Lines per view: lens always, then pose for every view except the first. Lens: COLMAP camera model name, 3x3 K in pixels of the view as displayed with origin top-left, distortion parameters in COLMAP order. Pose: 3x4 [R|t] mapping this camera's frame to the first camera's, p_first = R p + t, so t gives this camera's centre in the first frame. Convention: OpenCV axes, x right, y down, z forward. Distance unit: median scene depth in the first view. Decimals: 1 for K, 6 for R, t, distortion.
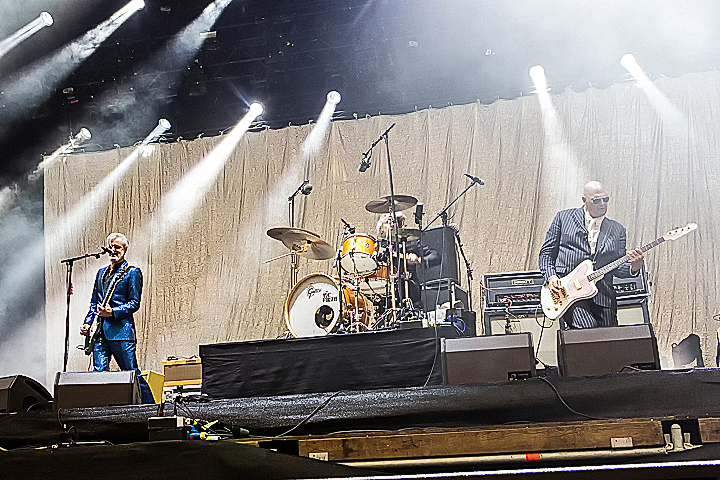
lens RADIAL K [[875.3, 0, 323.3], [0, 875.3, 238.9], [0, 0, 1]] dist [-0.045937, 0.030790]
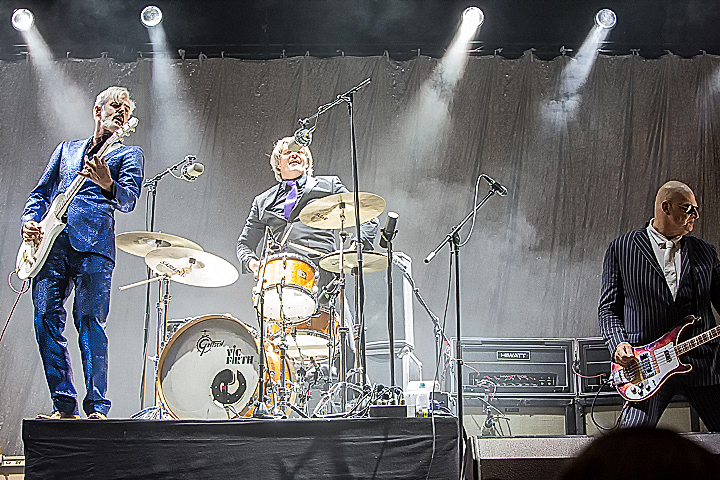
lens RADIAL K [[1487.8, 0, 360.0], [0, 1487.8, 240.0], [0, 0, 1]] dist [-0.294414, 0.028221]
pose [[0.967339, 0.094480, 0.235221, -0.157812], [-0.089892, 0.995494, -0.030175, 0.010692], [-0.237013, 0.008045, 0.971473, -0.002148]]
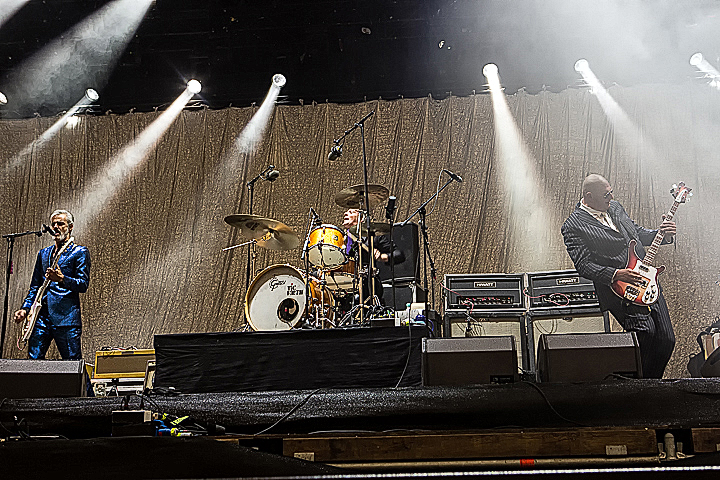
lens RADIAL K [[920.6, 0, 360.0], [0, 920.6, 240.0], [0, 0, 1]] dist [-0.005770, -0.027645]
pose [[0.989341, 0.055309, 0.134703, -0.059963], [-0.056290, 0.998408, 0.003479, 0.004699], [-0.134297, -0.011024, 0.990880, 0.001683]]
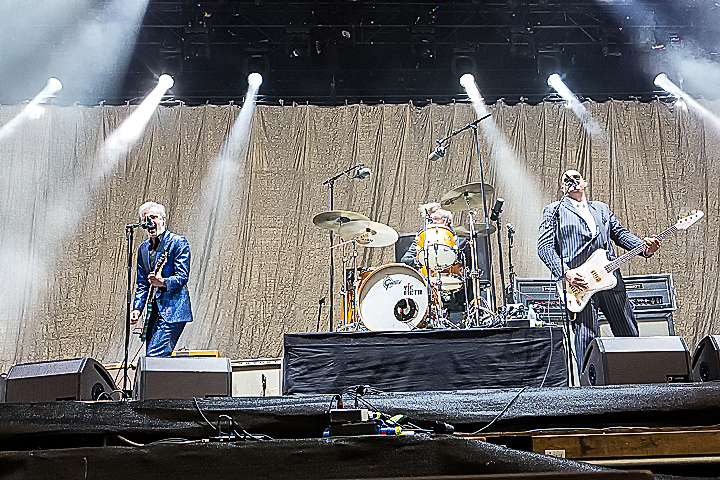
lens RADIAL K [[923.6, 0, 360.0], [0, 923.6, 240.0], [0, 0, 1]] dist [-0.006294, 0.005638]
pose [[0.957750, 0.081358, 0.275855, -0.322643], [-0.080169, 0.996659, -0.015604, 0.033054], [-0.276203, -0.007170, 0.961072, 0.065032]]
